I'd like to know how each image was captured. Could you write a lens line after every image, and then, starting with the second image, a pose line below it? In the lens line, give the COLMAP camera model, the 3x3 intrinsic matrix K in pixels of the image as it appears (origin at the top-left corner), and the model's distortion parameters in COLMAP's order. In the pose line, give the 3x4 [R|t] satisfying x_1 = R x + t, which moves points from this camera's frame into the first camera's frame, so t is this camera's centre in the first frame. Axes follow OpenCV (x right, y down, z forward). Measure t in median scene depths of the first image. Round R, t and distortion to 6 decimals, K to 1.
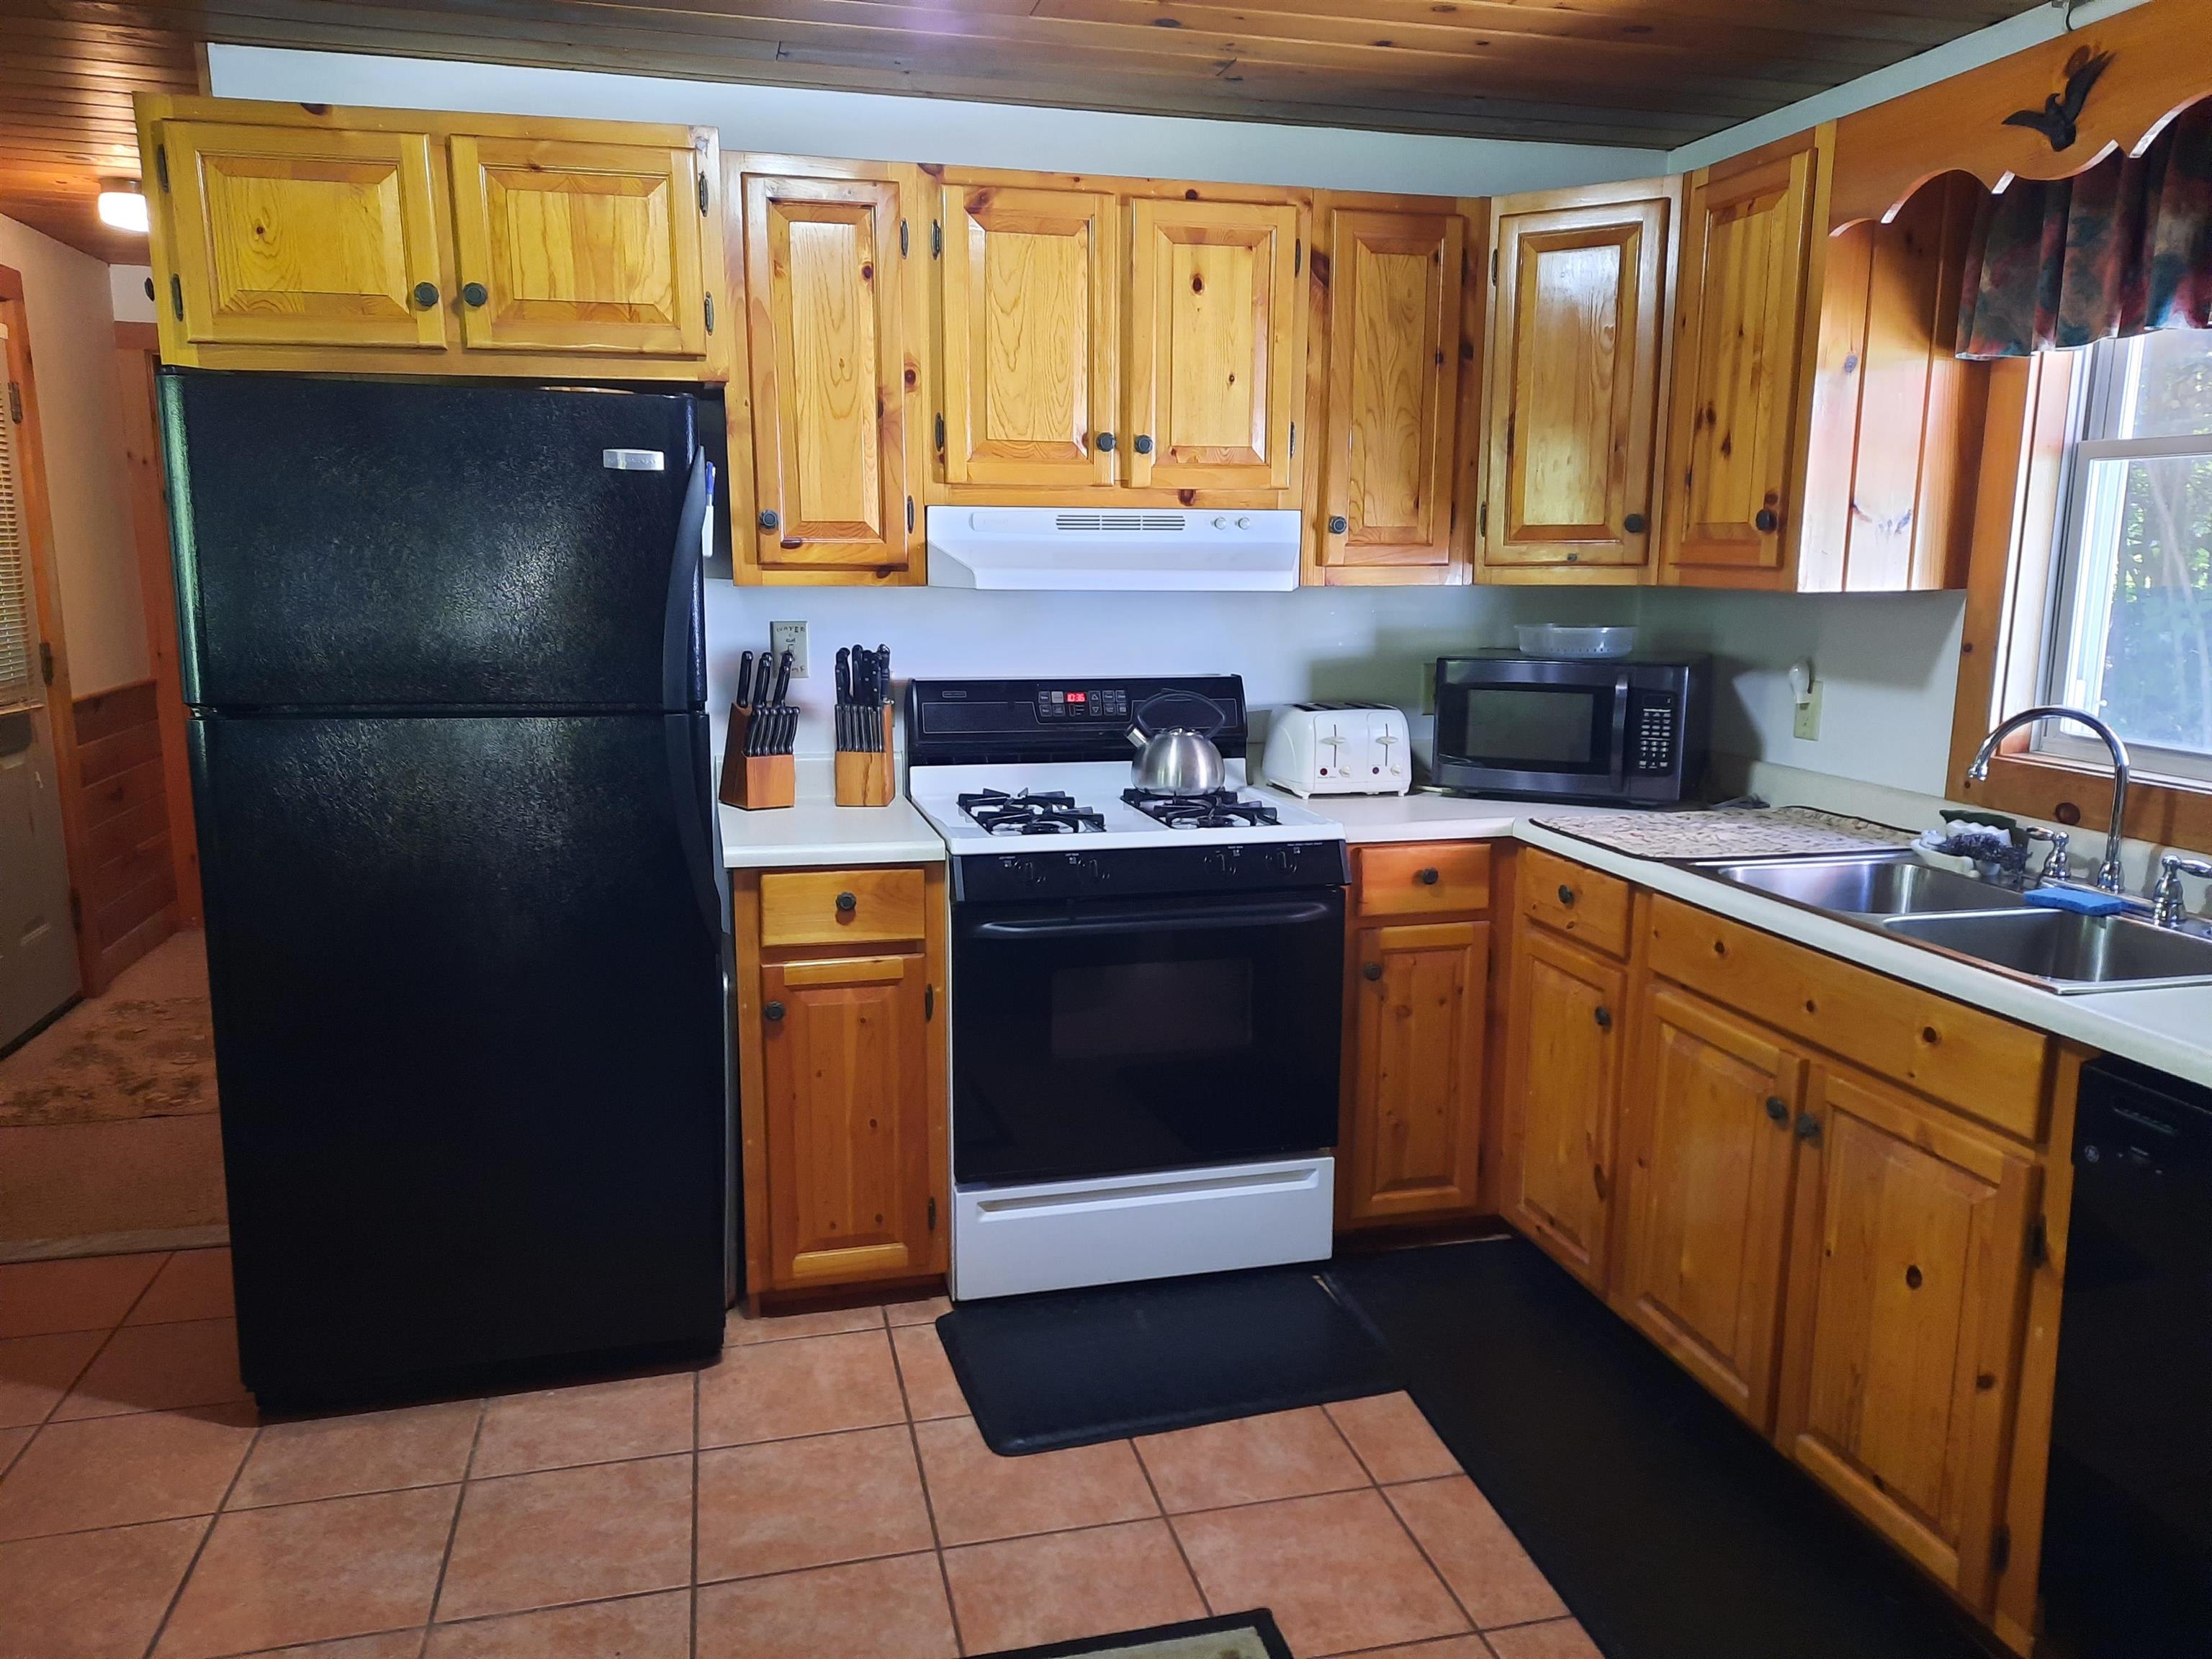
lens RADIAL K [[1580.6, 0, 1106.5], [0, 1580.6, 850.9], [0, 0, 1]] dist [0.030159, -0.049181]
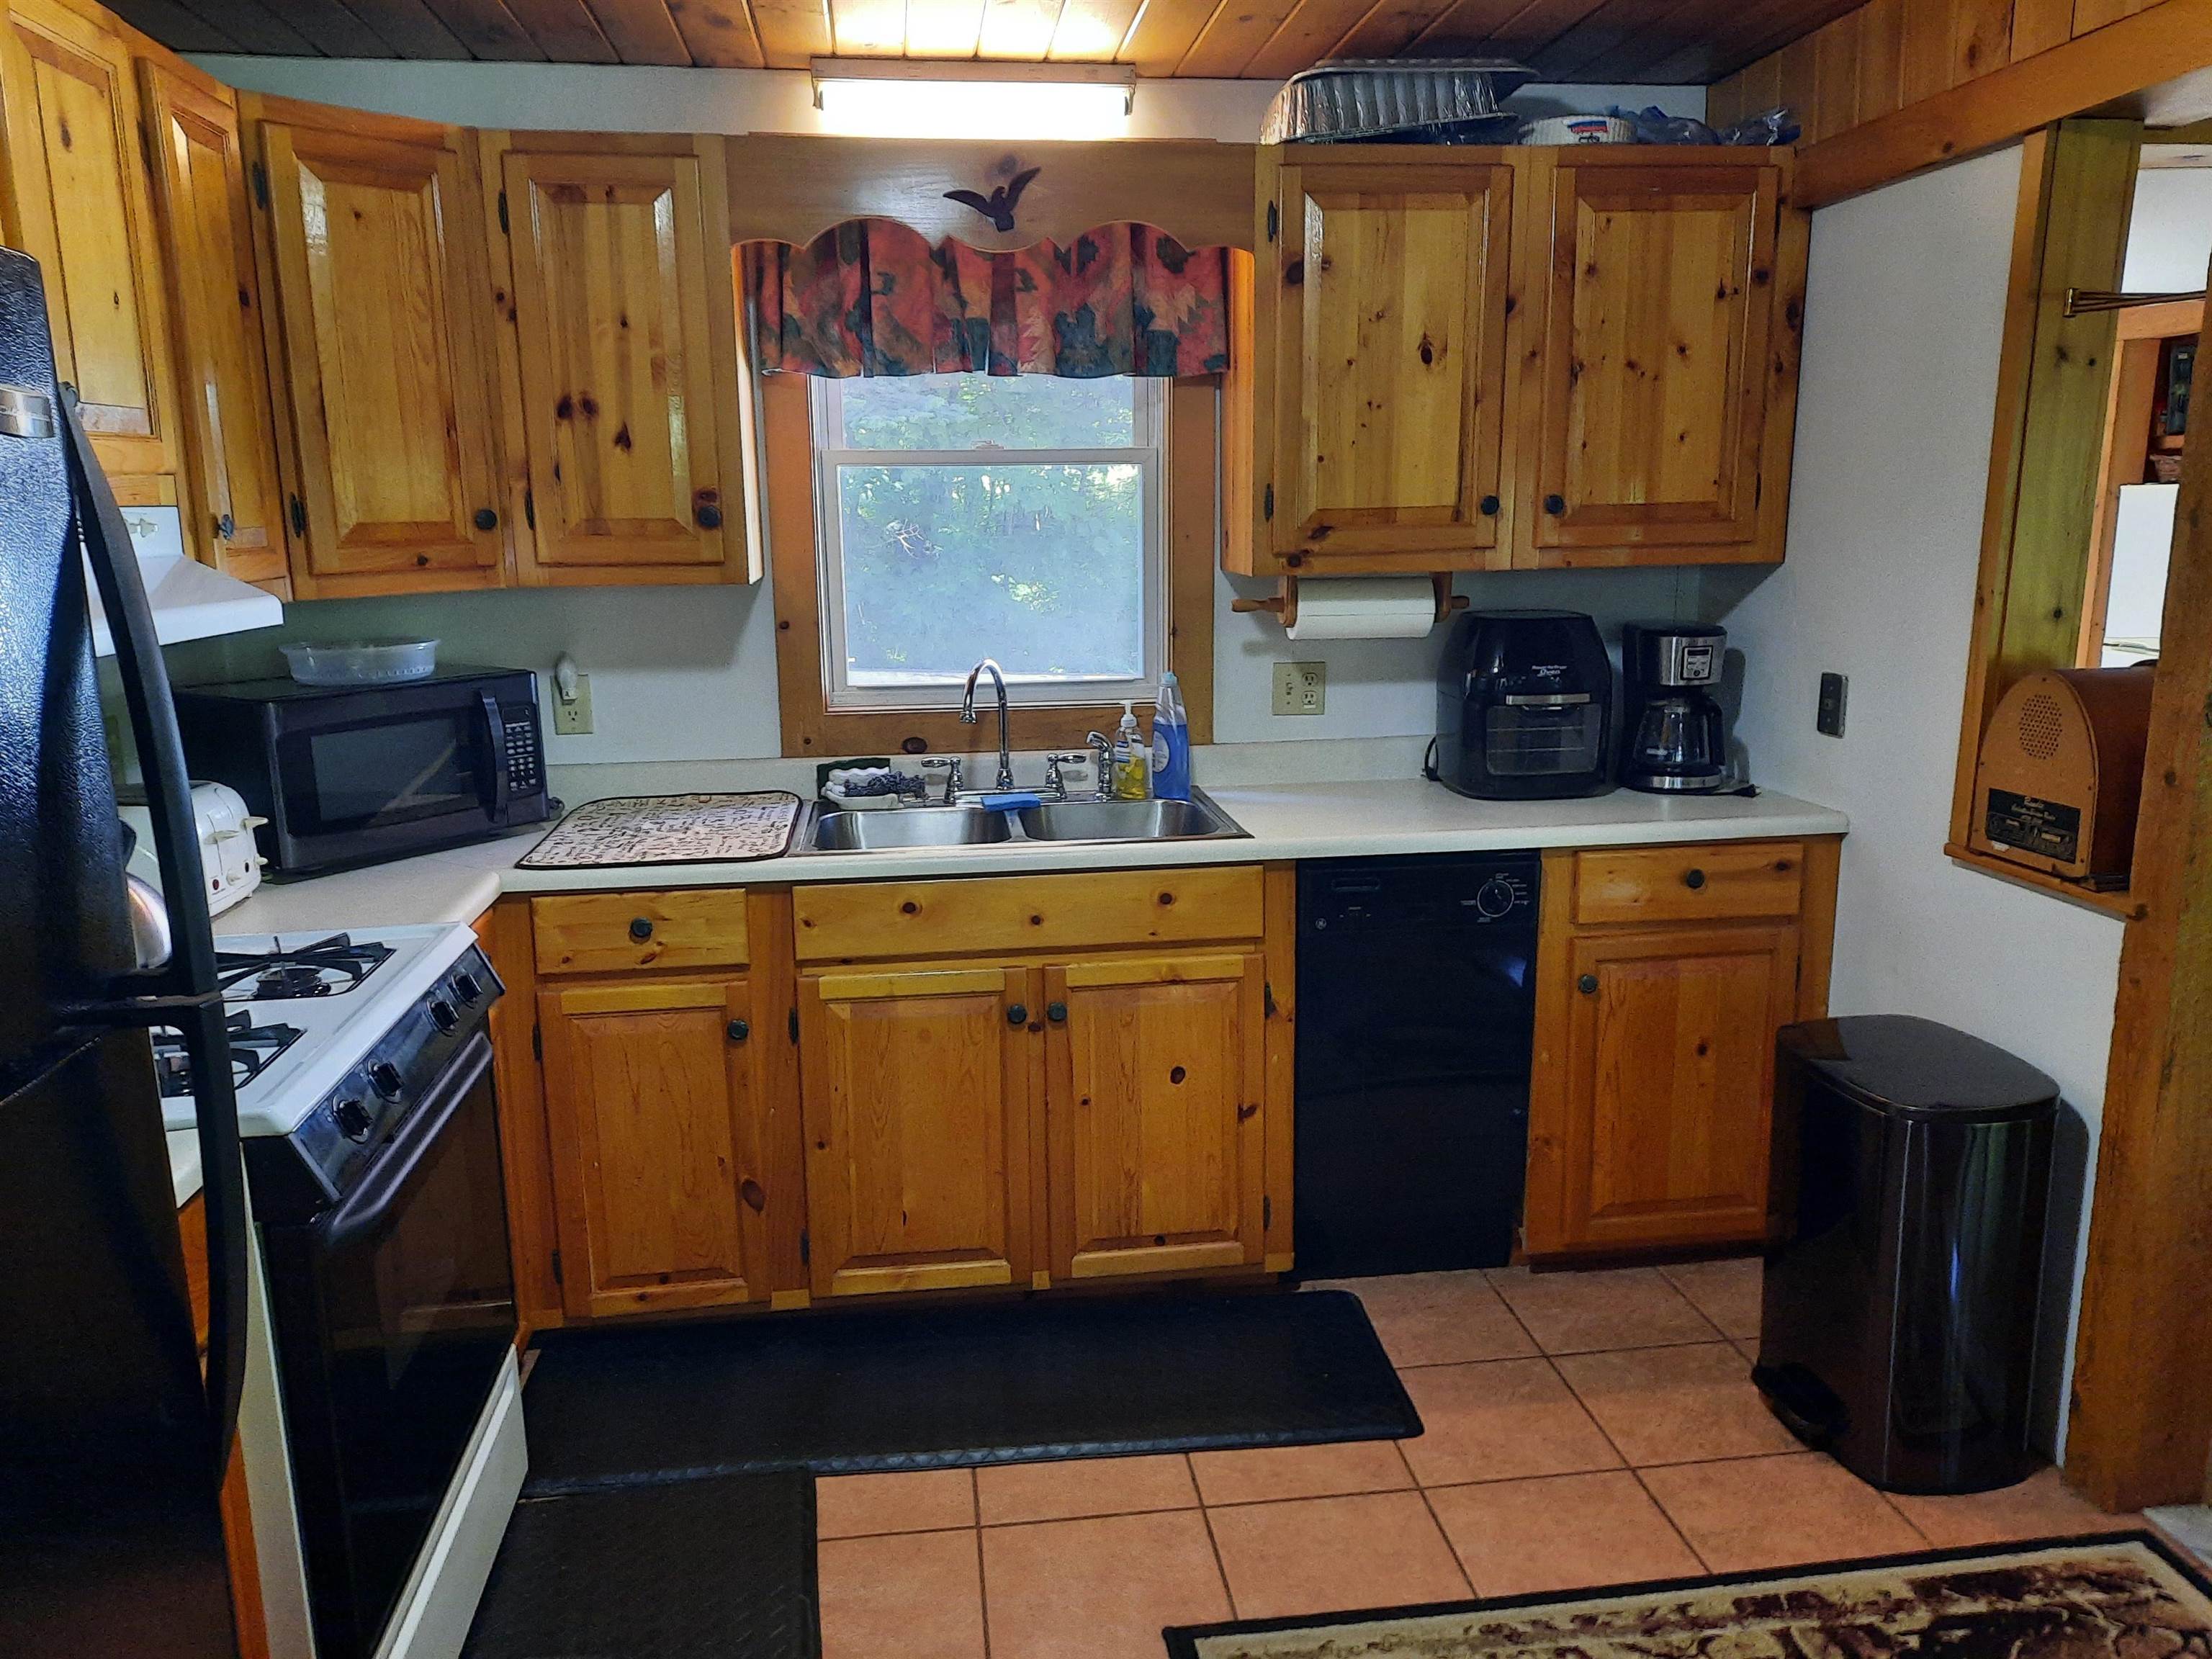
lens RADIAL K [[1578.1, 0, 1094.9], [0, 1578.1, 840.3], [0, 0, 1]] dist [0.030907, -0.046697]
pose [[0.110637, -0.208214, 0.971806, -0.609662], [0.201071, 0.962278, 0.183281, -0.148221], [-0.973309, 0.175124, 0.148329, 0.658721]]
